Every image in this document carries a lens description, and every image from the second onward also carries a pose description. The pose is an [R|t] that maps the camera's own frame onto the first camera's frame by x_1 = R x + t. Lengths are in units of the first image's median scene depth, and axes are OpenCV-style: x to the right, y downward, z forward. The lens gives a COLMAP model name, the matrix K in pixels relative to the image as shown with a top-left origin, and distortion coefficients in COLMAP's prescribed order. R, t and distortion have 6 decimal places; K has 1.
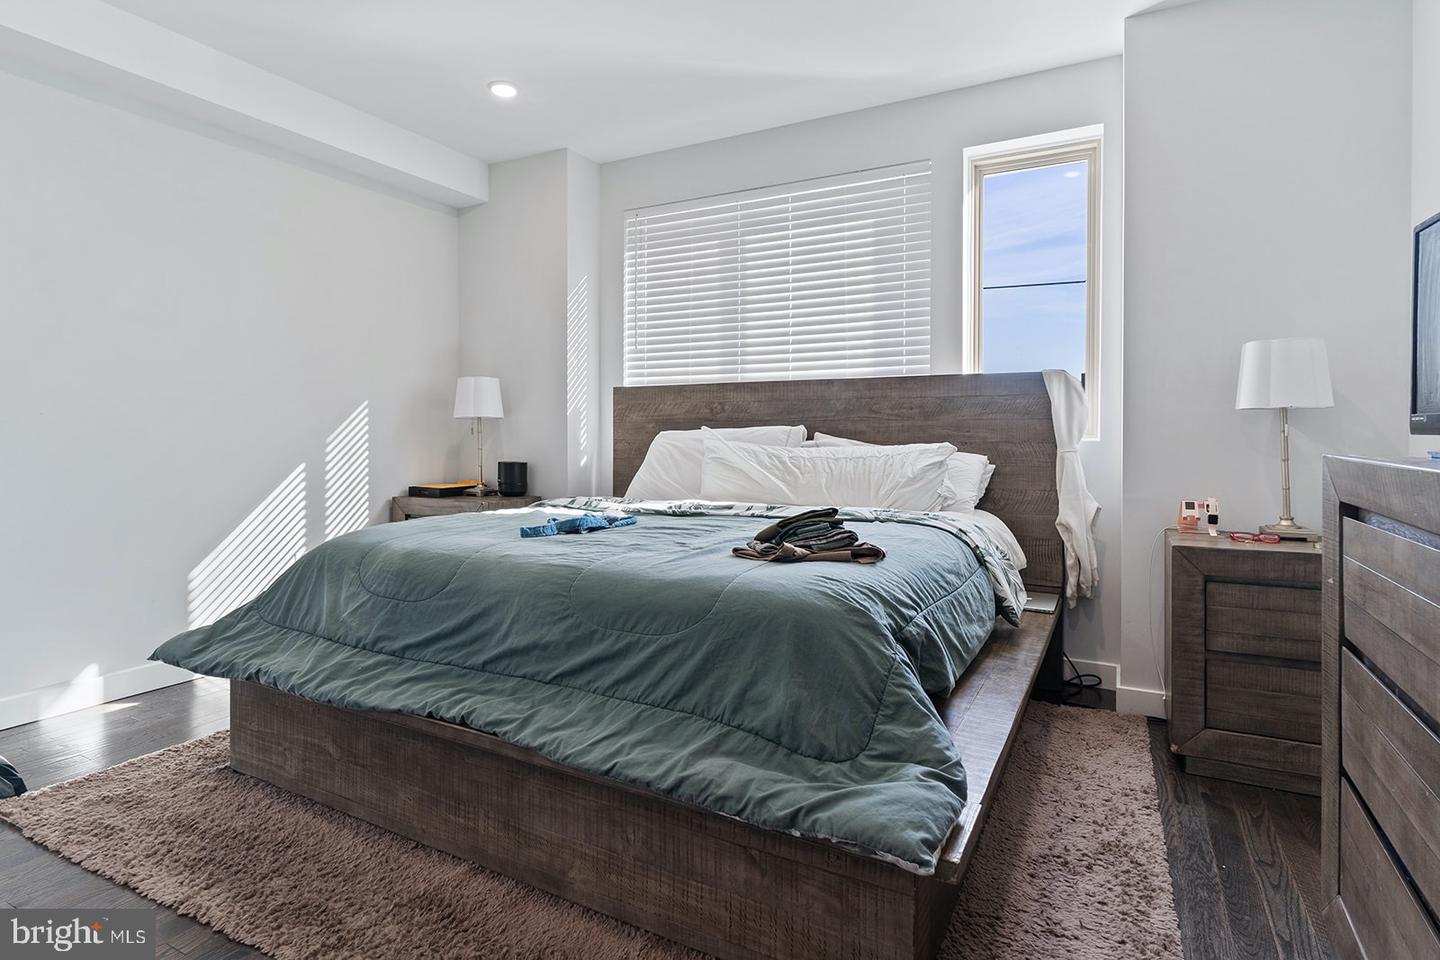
lens RADIAL K [[755.5, 0, 726.5], [0, 755.5, 438.4], [0, 0, 1]] dist [-0.005980, 0.003844]
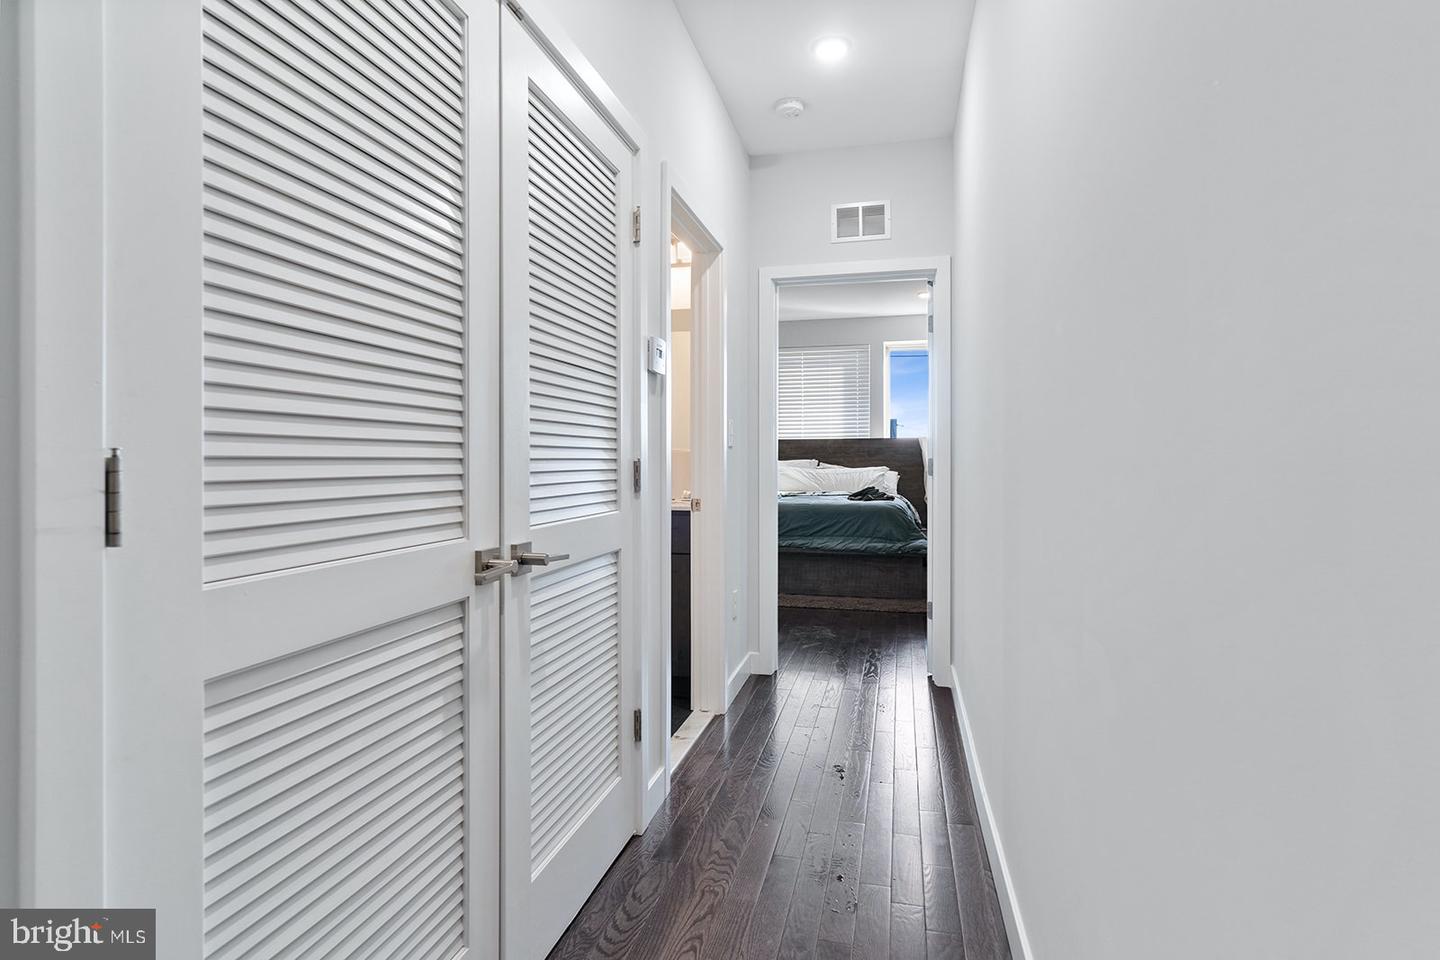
lens RADIAL K [[755.5, 0, 711.4], [0, 755.5, 473.5], [0, 0, 1]] dist [-0.005980, 0.003844]
pose [[0.969644, -0.004042, 0.244489, -0.806402], [0.002643, 0.999978, 0.006050, 0.011266], [-0.244508, -0.005220, 0.969633, -1.184740]]
